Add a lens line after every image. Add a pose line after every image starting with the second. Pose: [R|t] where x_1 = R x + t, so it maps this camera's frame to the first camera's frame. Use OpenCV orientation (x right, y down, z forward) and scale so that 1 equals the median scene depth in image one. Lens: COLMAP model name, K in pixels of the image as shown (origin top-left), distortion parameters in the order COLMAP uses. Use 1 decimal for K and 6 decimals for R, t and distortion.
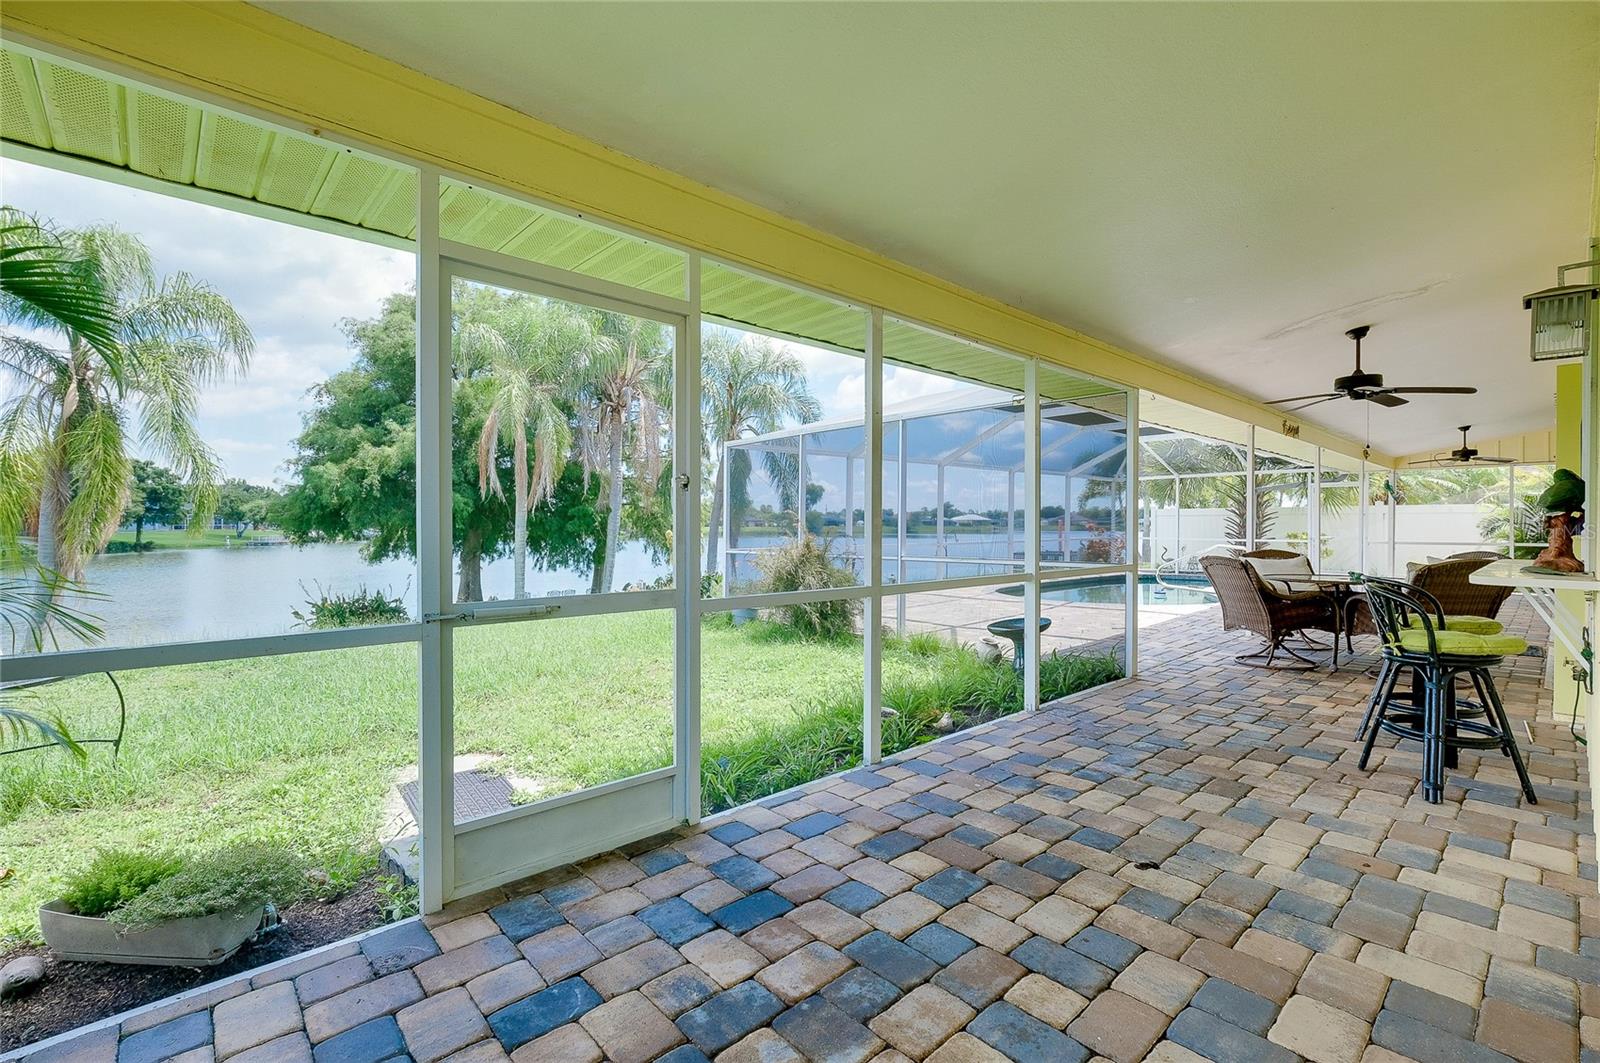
lens RADIAL K [[705.3, 0, 805.5], [0, 705.3, 527.9], [0, 0, 1]] dist [-0.003680, 0.000778]
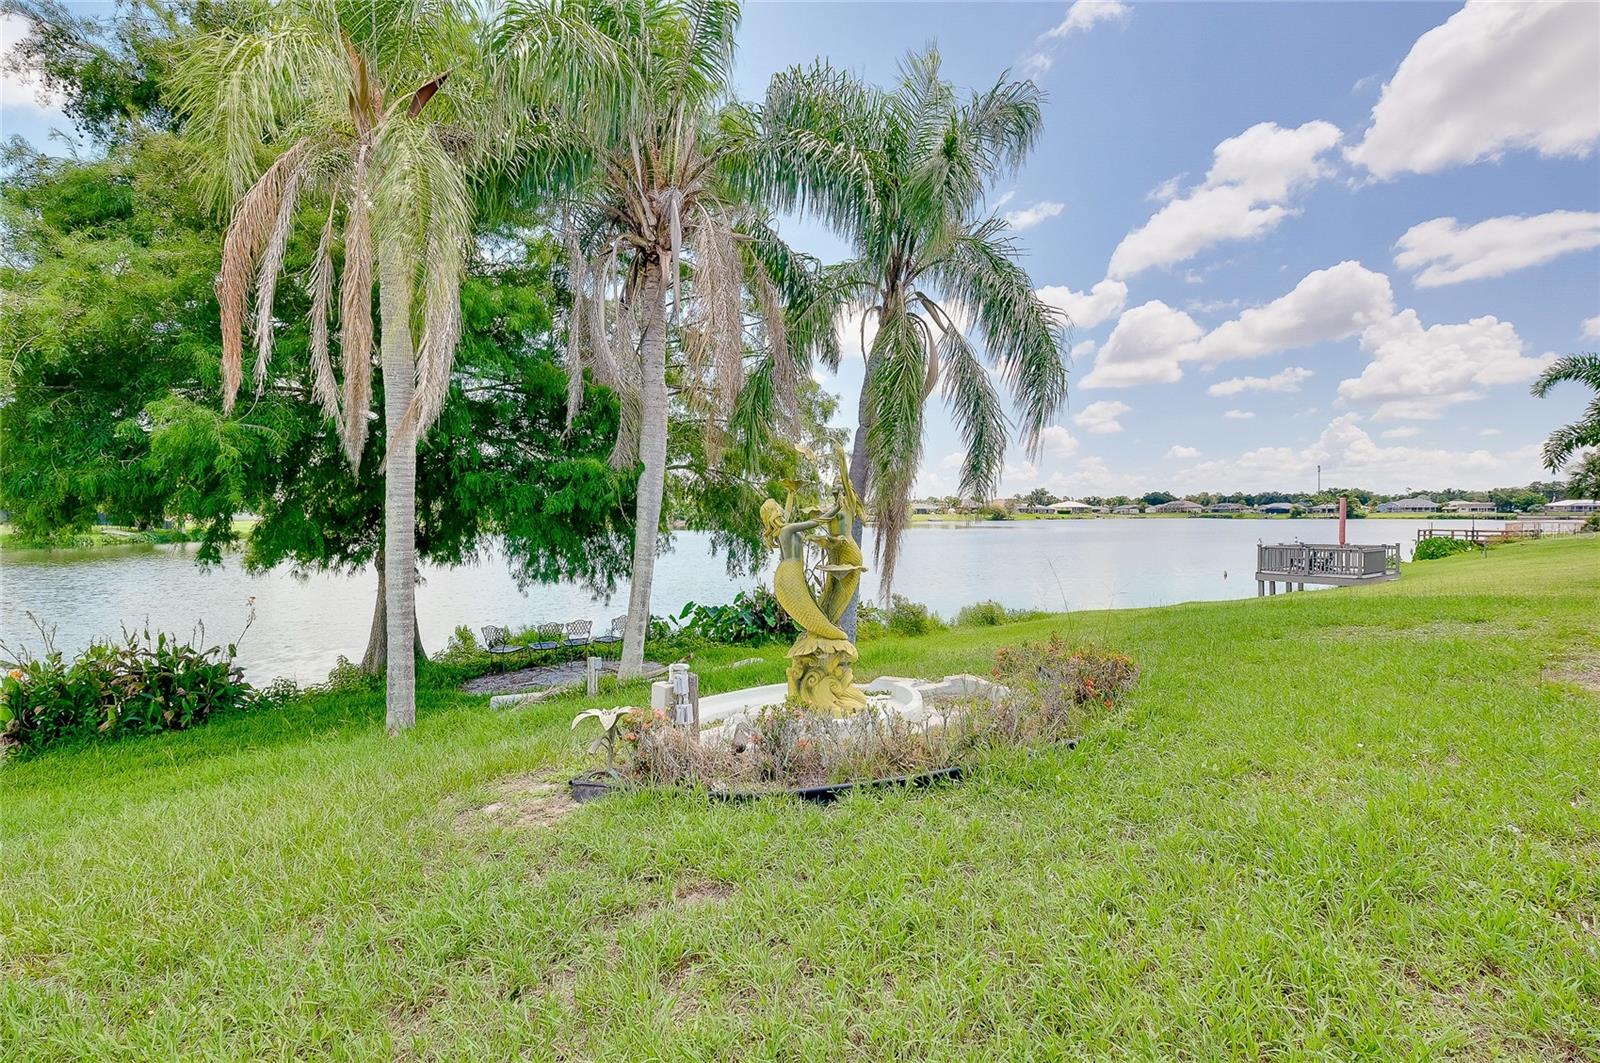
lens RADIAL K [[705.3, 0, 801.8], [0, 705.3, 525.4], [0, 0, 1]] dist [-0.003680, 0.000778]
pose [[0.992663, -0.001861, -0.120896, -0.114451], [0.003316, 0.999925, 0.011828, 0.009312], [0.120864, -0.012142, 0.992595, 0.555401]]
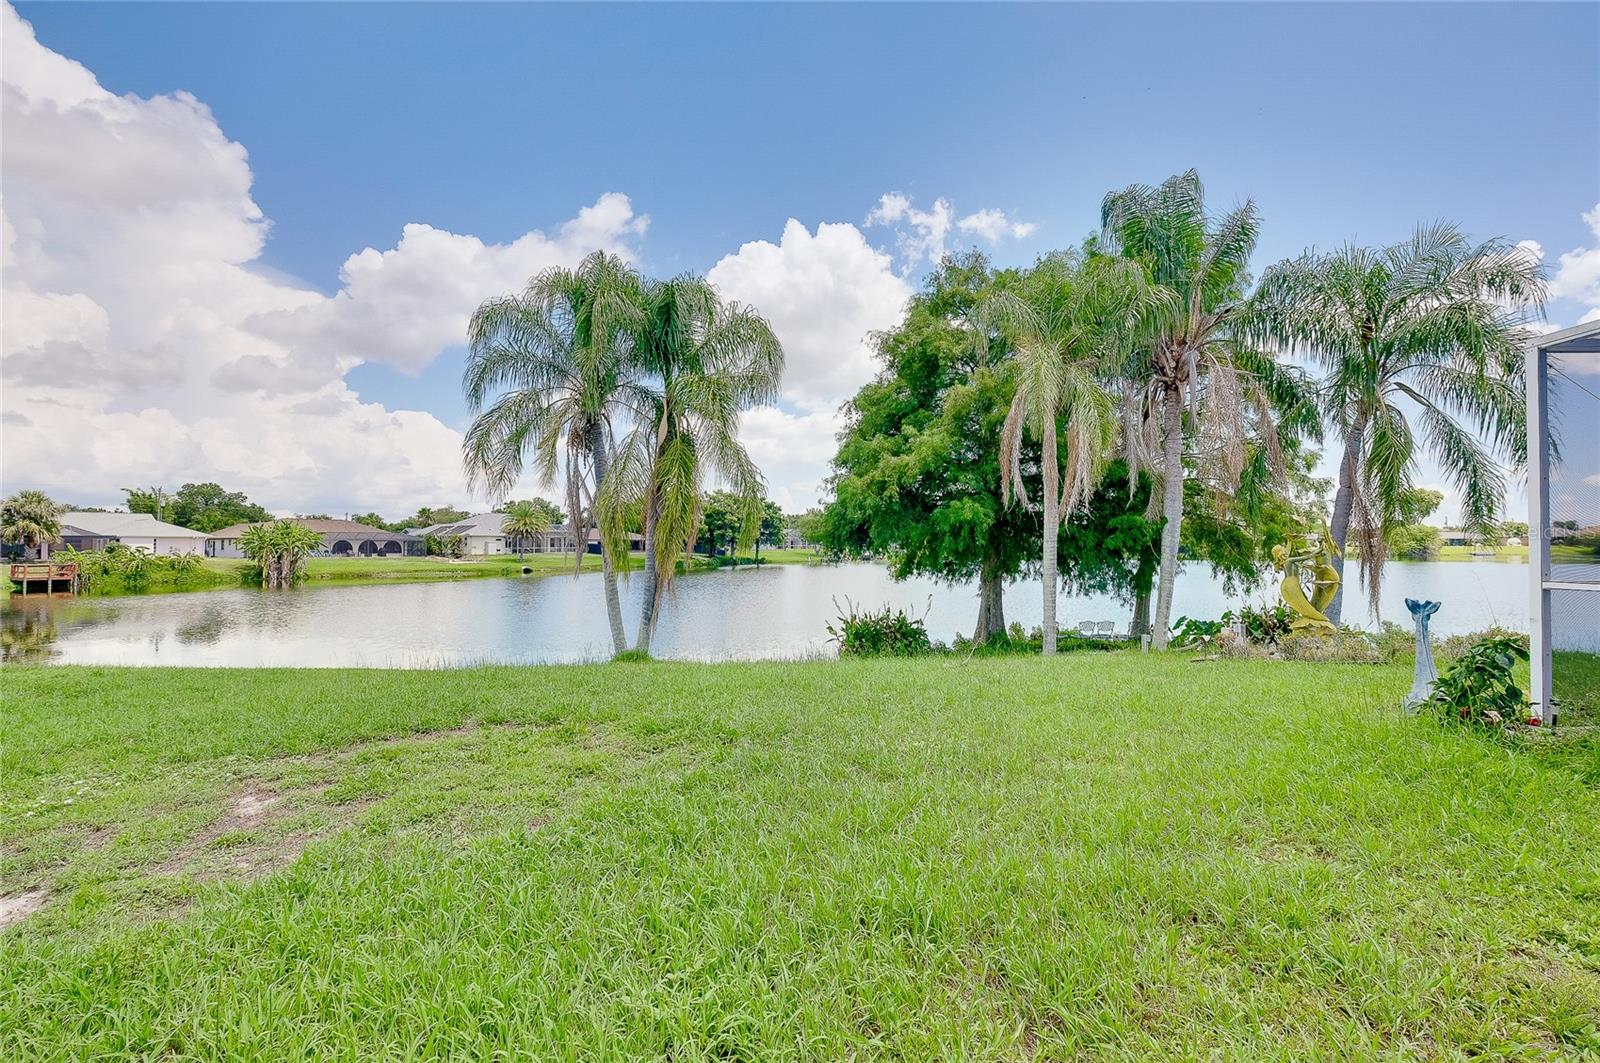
lens RADIAL K [[705.3, 0, 795.9], [0, 705.3, 530.3], [0, 0, 1]] dist [-0.003680, 0.000778]
pose [[0.756526, -0.015343, -0.653784, -0.087227], [-0.001326, 0.999687, -0.024996, 0.004955], [0.653963, 0.019777, 0.756268, 0.180651]]
